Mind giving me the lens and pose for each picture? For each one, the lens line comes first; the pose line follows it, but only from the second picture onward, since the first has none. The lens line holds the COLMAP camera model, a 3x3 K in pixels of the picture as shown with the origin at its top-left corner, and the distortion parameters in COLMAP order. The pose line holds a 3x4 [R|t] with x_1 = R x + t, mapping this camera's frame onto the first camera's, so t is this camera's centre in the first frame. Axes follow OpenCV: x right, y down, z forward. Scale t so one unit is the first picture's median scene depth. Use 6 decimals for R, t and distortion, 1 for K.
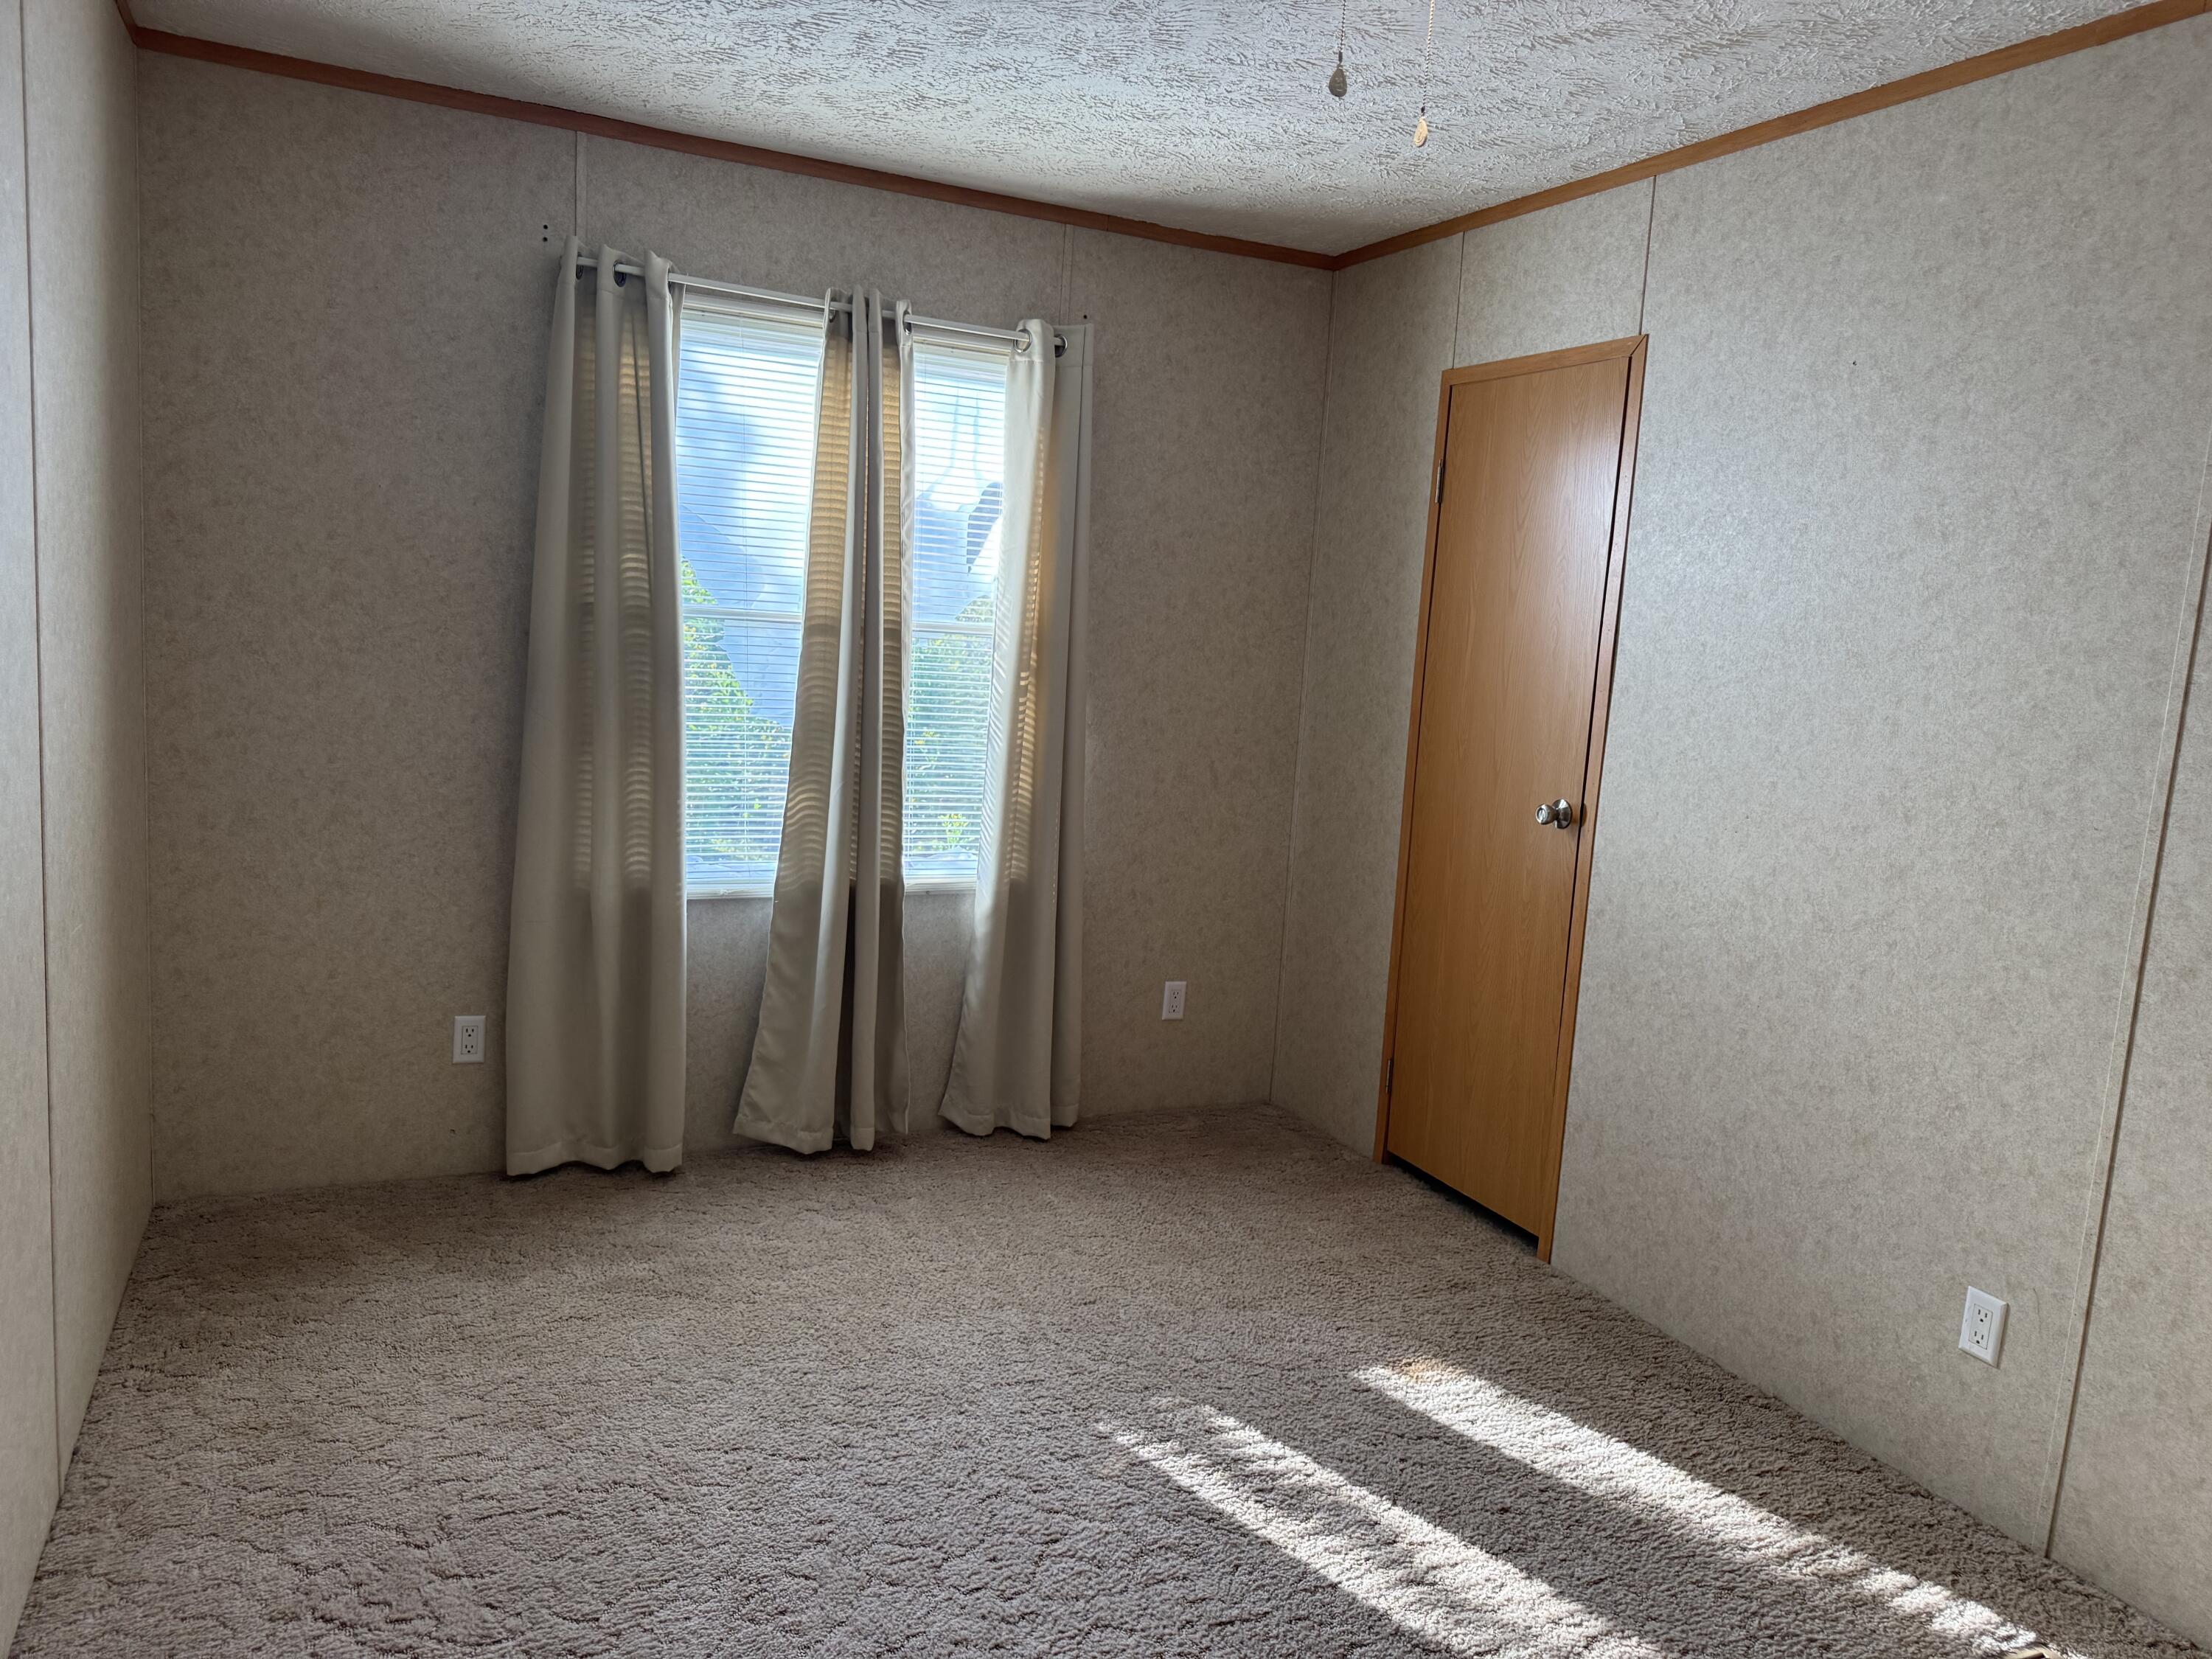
lens RADIAL K [[1564.7, 0, 1096.6], [0, 1564.7, 842.1], [0, 0, 1]] dist [0.157365, -0.320821]
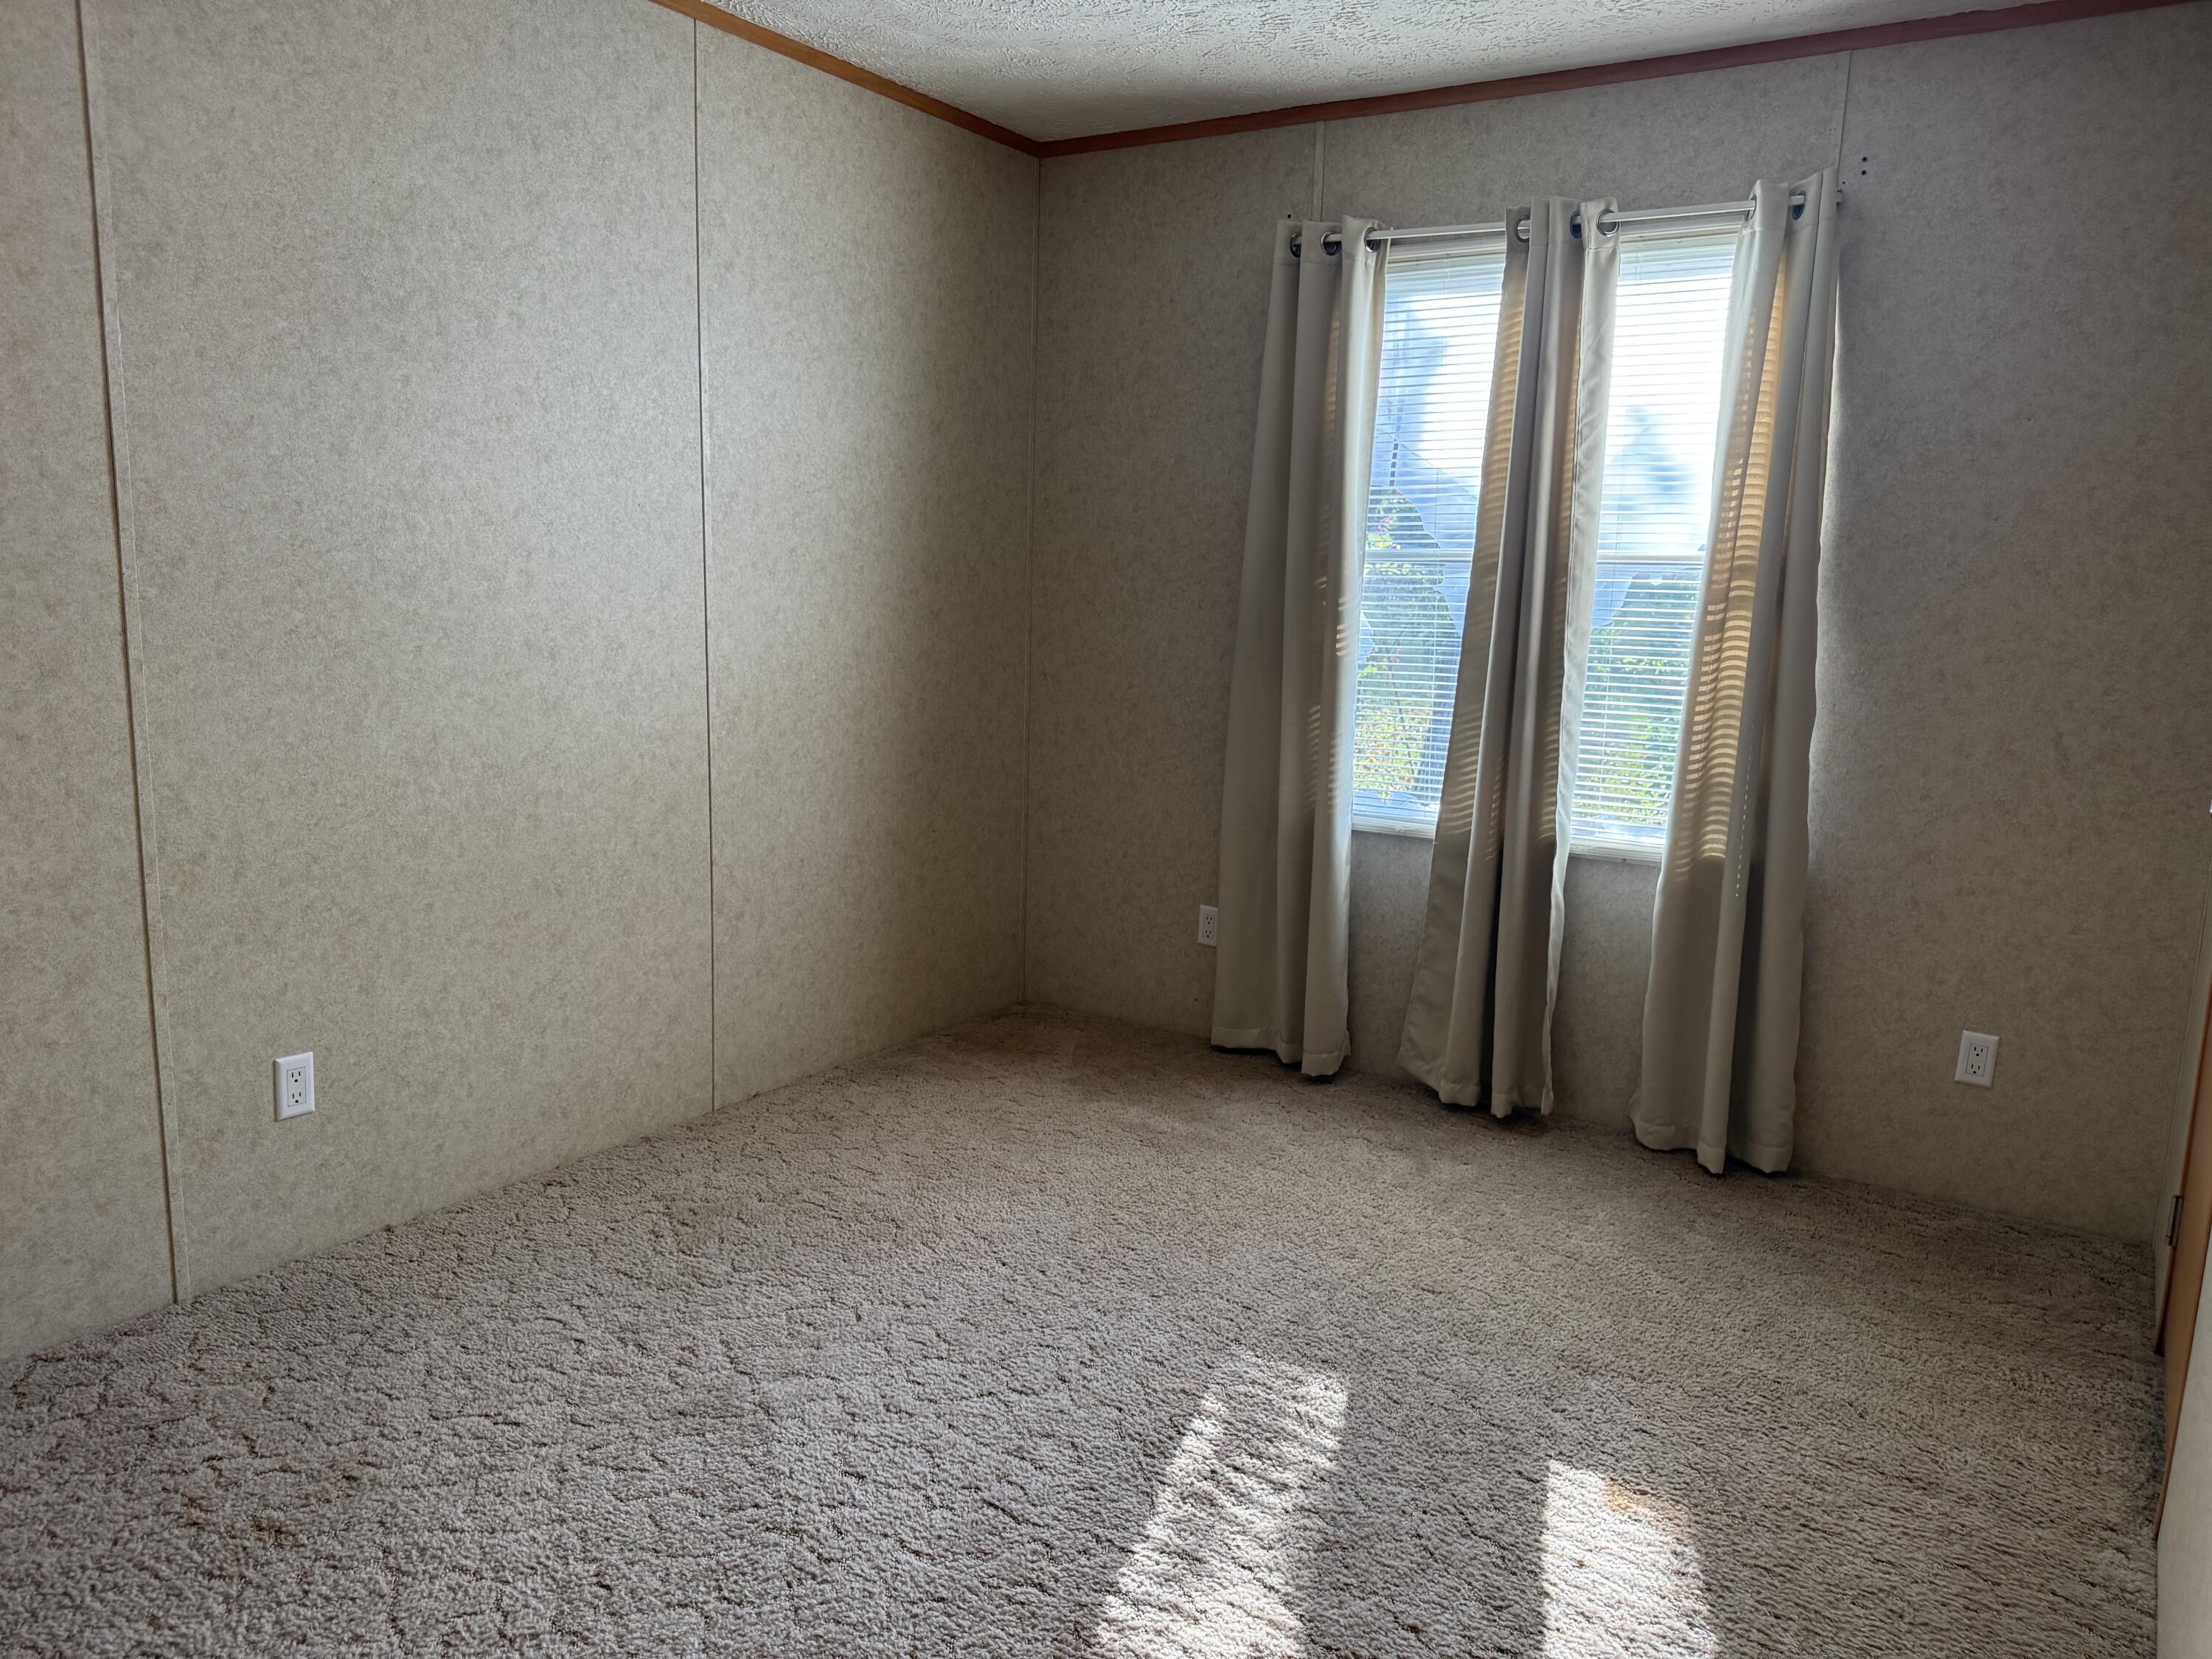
lens RADIAL K [[1544.5, 0, 1106.0], [0, 1544.5, 829.5], [0, 0, 1]] dist [0.147154, -0.177969]
pose [[0.538023, 0.094505, -0.837616, 0.524578], [-0.121397, 0.992023, 0.033949, 0.022851], [0.834143, 0.083419, 0.545204, 0.295092]]
